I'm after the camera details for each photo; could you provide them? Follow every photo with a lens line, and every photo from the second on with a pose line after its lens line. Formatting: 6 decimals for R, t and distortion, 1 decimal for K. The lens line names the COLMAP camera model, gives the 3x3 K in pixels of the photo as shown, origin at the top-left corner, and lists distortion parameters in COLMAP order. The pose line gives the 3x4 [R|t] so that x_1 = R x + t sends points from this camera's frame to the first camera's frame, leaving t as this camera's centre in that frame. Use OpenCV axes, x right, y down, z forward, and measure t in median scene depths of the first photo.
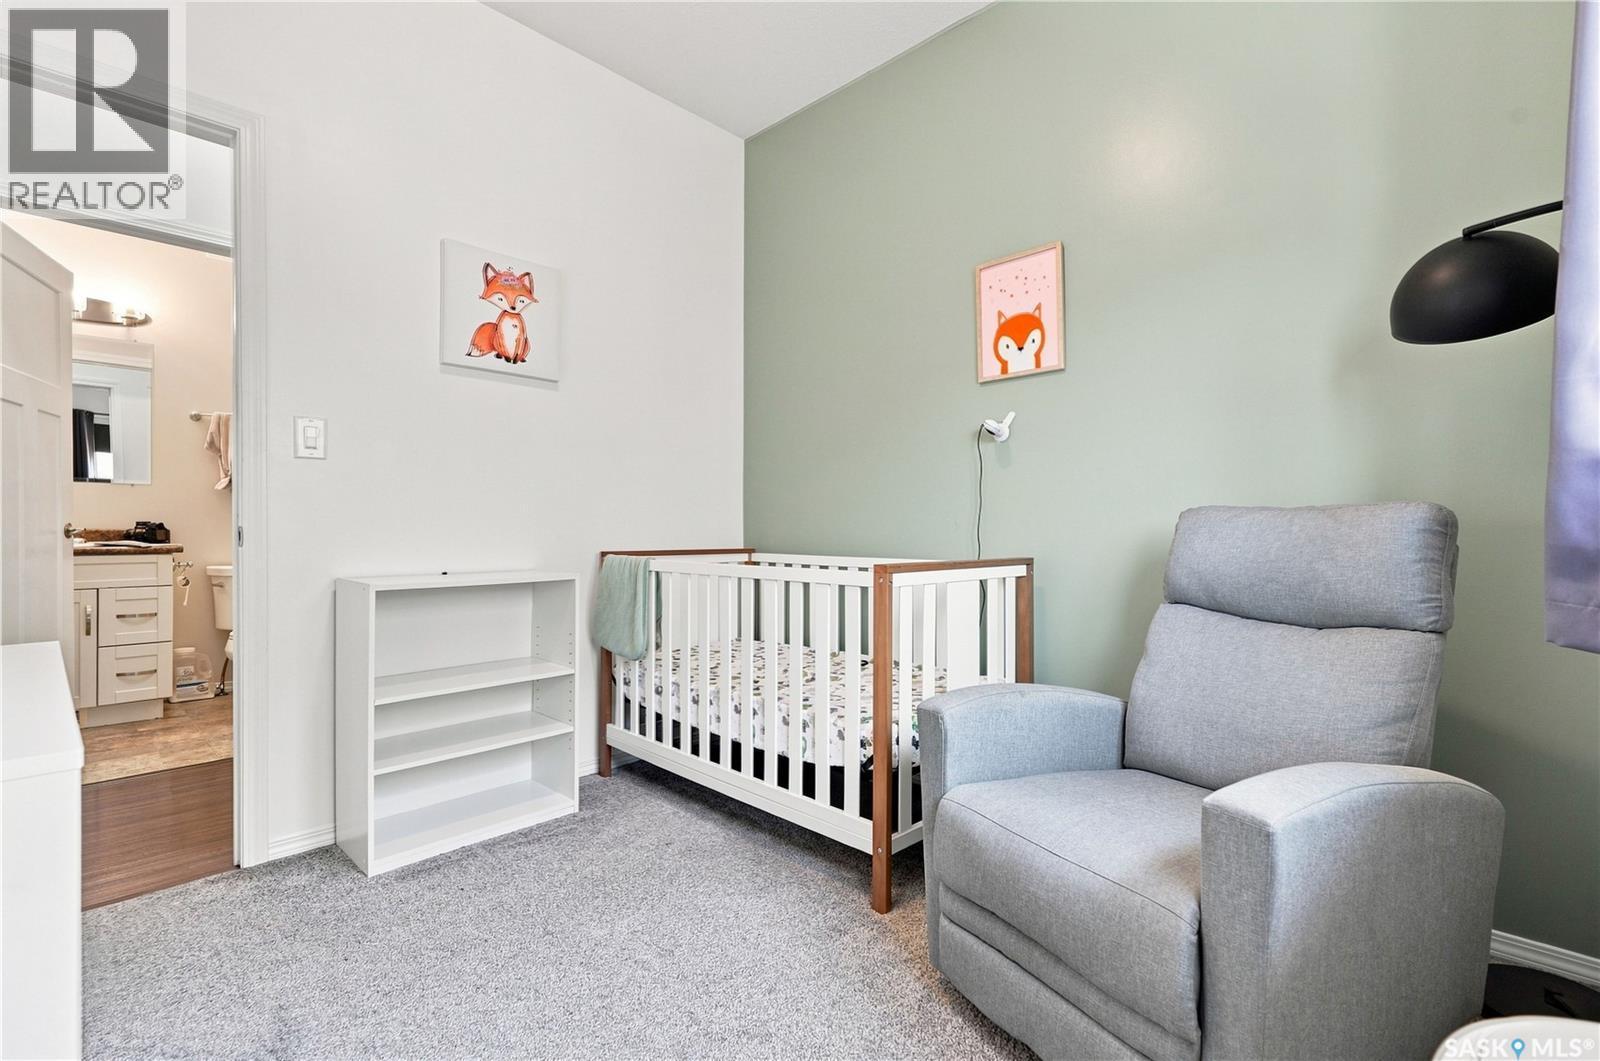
lens RADIAL K [[735.9, 0, 807.9], [0, 735.9, 543.2], [0, 0, 1]] dist [0.001000, 0.001142]
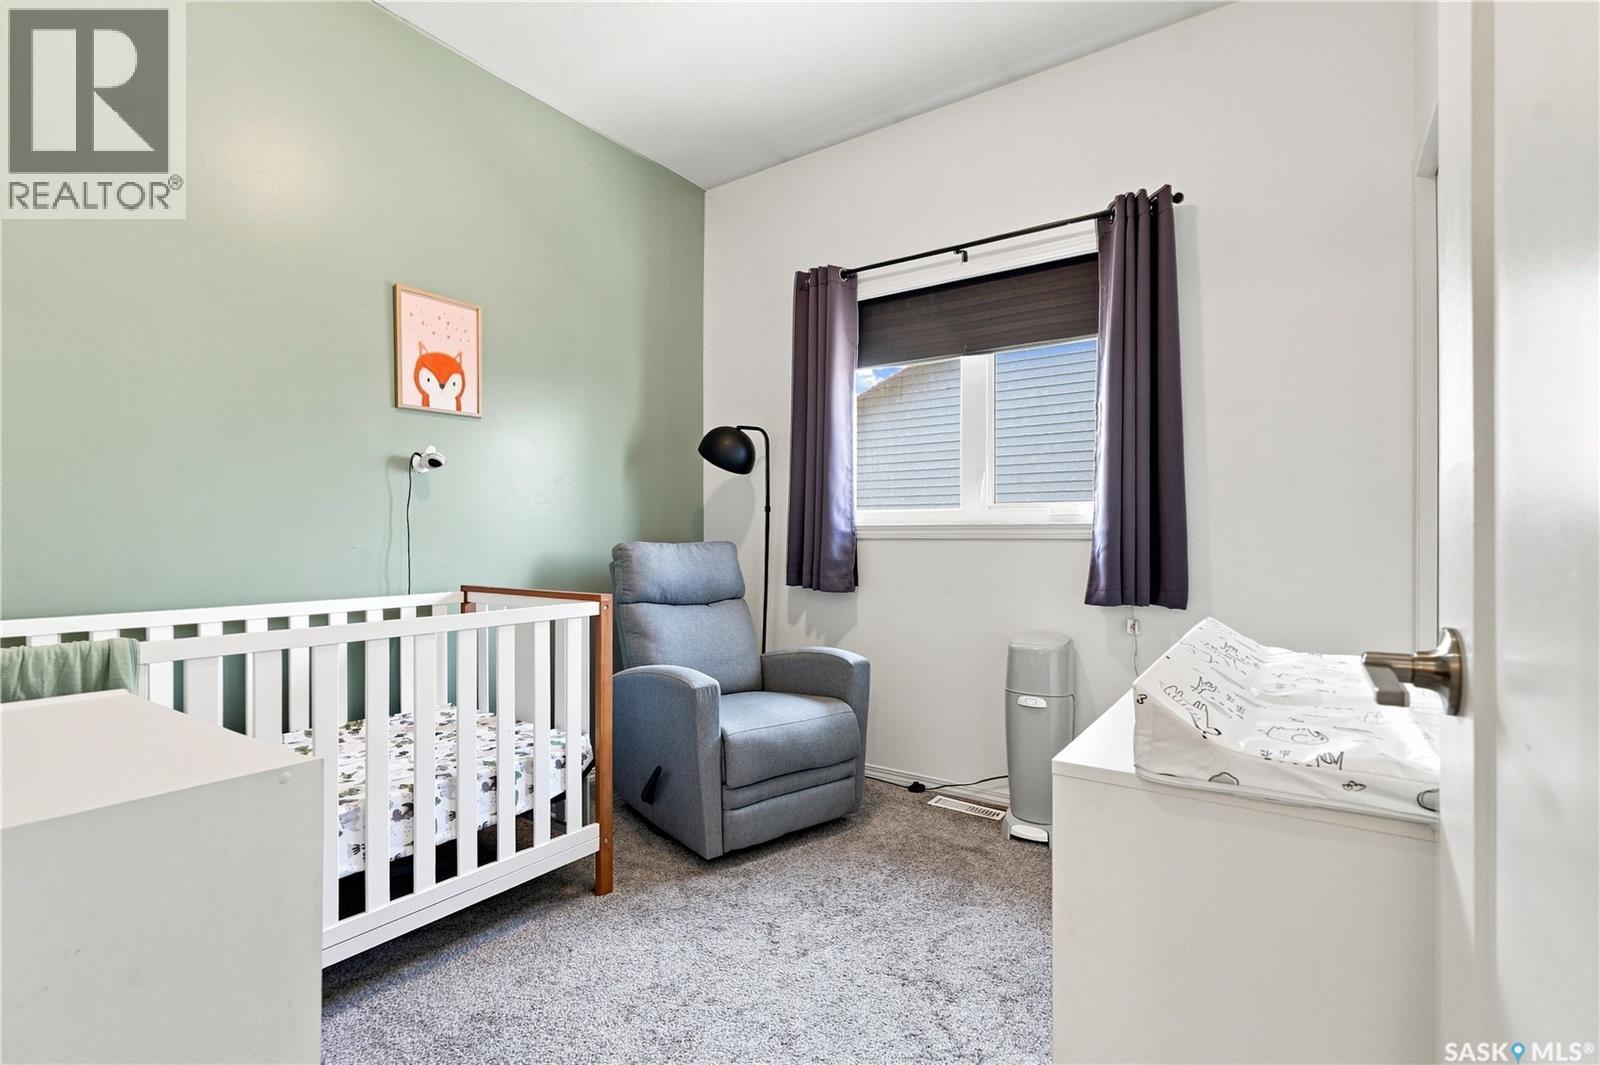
lens RADIAL K [[735.9, 0, 807.9], [0, 735.9, 545.2], [0, 0, 1]] dist [0.001000, 0.001142]
pose [[-0.159012, -0.013953, 0.987178, -0.851110], [0.022382, 0.999592, 0.017734, -0.046653], [-0.987023, 0.024915, -0.158634, 0.673114]]
